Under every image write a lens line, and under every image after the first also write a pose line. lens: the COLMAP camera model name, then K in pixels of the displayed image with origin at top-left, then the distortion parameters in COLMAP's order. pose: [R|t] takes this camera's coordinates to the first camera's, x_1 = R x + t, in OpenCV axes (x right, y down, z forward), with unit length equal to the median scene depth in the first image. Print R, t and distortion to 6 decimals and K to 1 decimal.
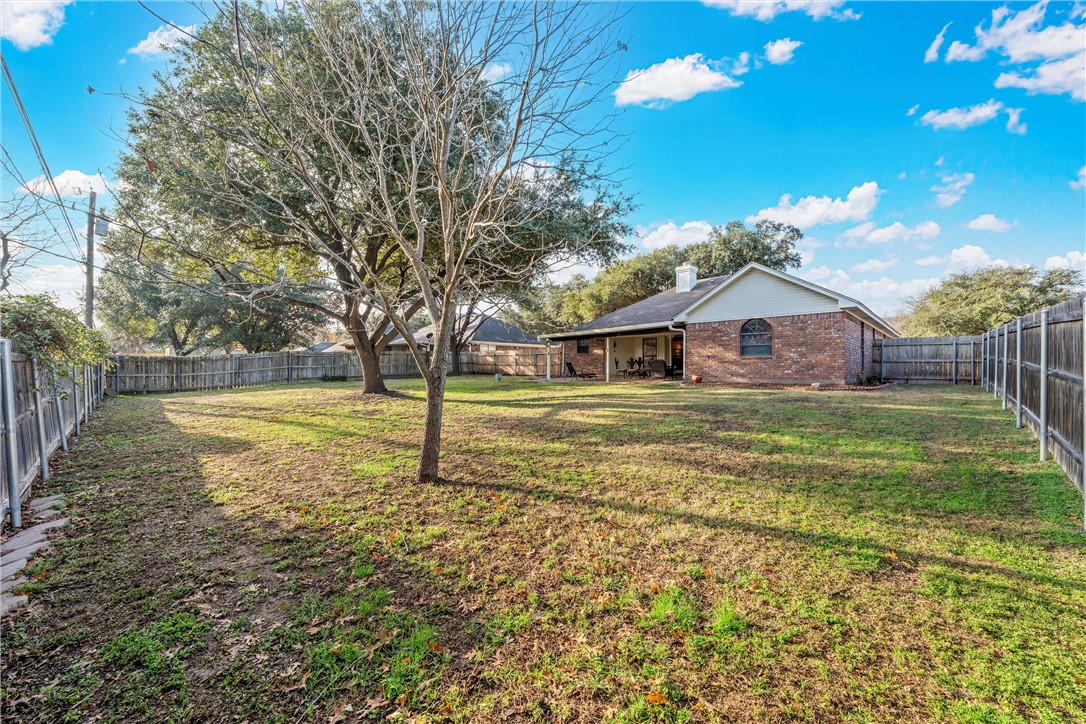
lens RADIAL K [[411.8, 0, 543.0], [0, 411.8, 362.0], [0, 0, 1]] dist [0.000201, -0.000209]
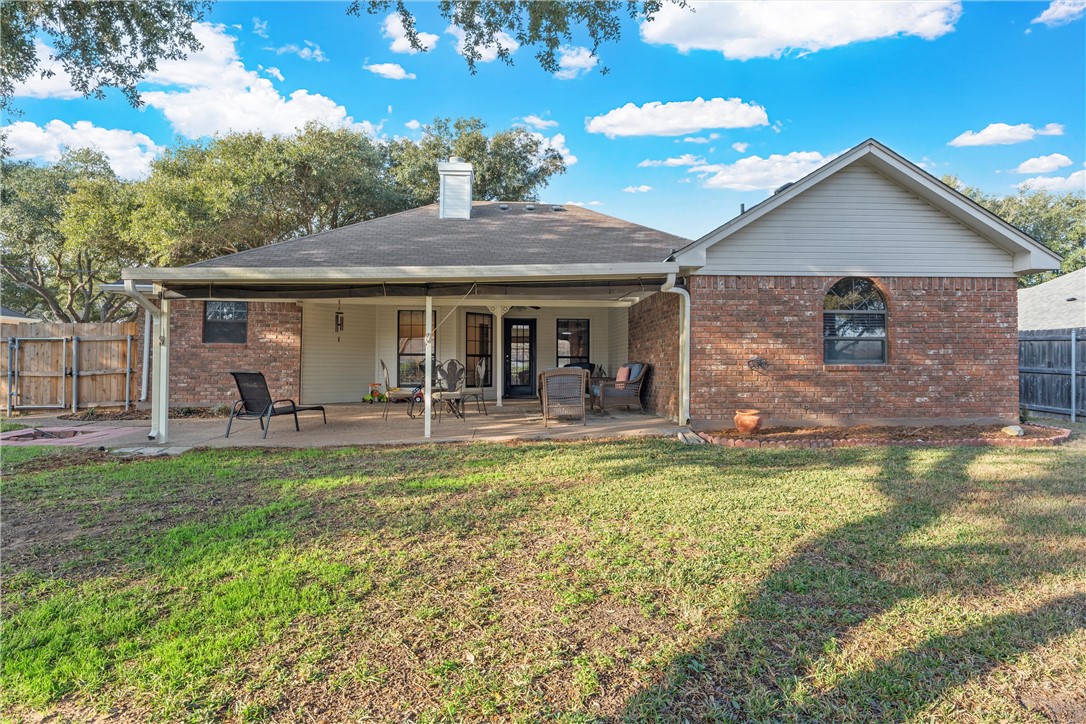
lens RADIAL K [[601.8, 0, 543.0], [0, 601.8, 362.0], [0, 0, 1]] dist [-0.000733, -0.000187]
pose [[0.673930, 0.006945, 0.738763, -0.159744], [-0.010810, 0.999941, 0.000461, -0.012253], [-0.738716, -0.008296, 0.673965, 0.766355]]
